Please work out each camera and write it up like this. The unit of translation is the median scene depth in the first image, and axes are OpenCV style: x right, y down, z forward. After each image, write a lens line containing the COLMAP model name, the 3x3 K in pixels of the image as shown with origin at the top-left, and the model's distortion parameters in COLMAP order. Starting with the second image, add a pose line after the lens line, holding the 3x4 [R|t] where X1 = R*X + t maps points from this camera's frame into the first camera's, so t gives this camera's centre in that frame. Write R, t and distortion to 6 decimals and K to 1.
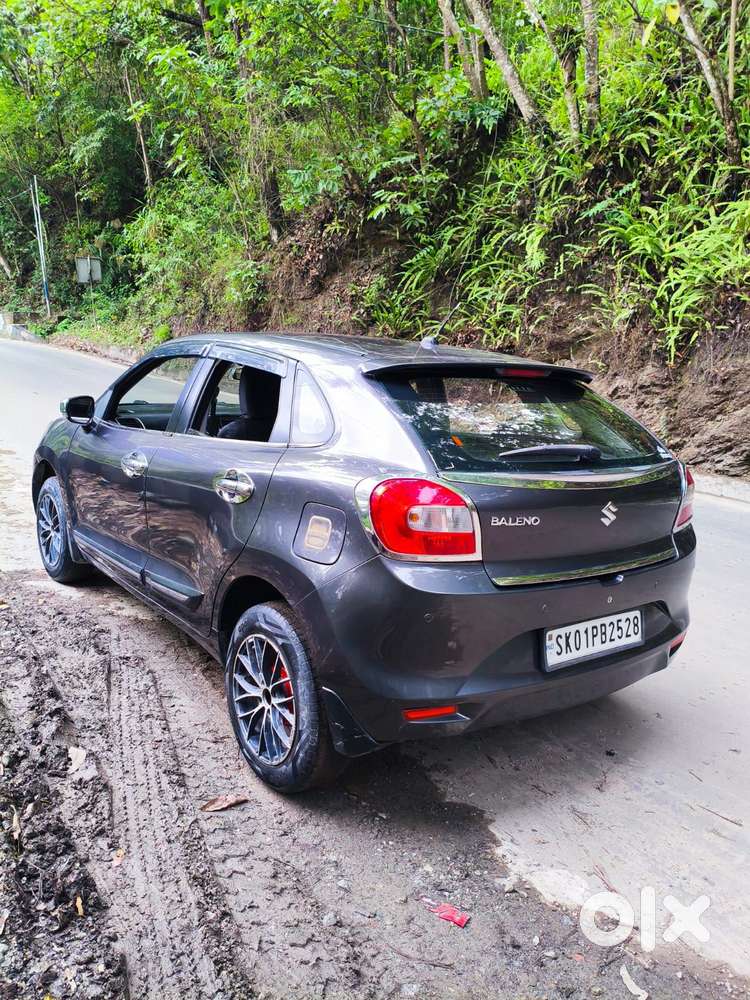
lens RADIAL K [[780.6, 0, 378.4], [0, 780.6, 496.5], [0, 0, 1]] dist [0.011476, -0.028874]
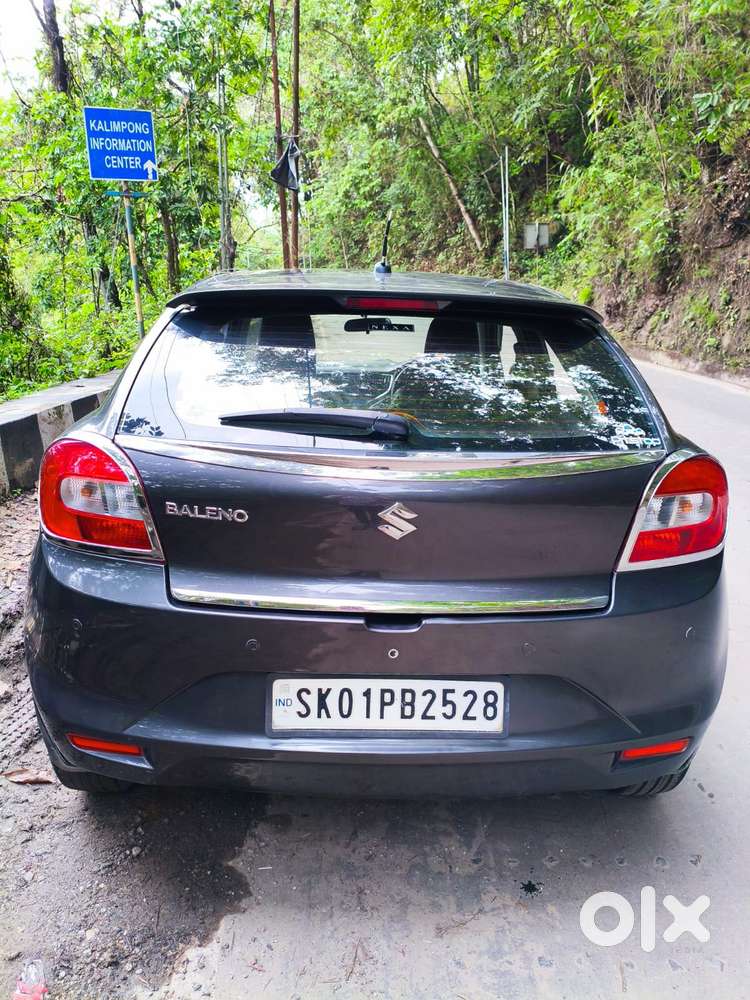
lens RADIAL K [[780.6, 0, 374.9], [0, 780.6, 501.9], [0, 0, 1]] dist [0.011476, -0.028874]
pose [[0.821313, 0.109213, -0.559927, 0.599589], [-0.082941, 0.993935, 0.072206, -0.034788], [0.564417, -0.012863, 0.825390, 0.445211]]
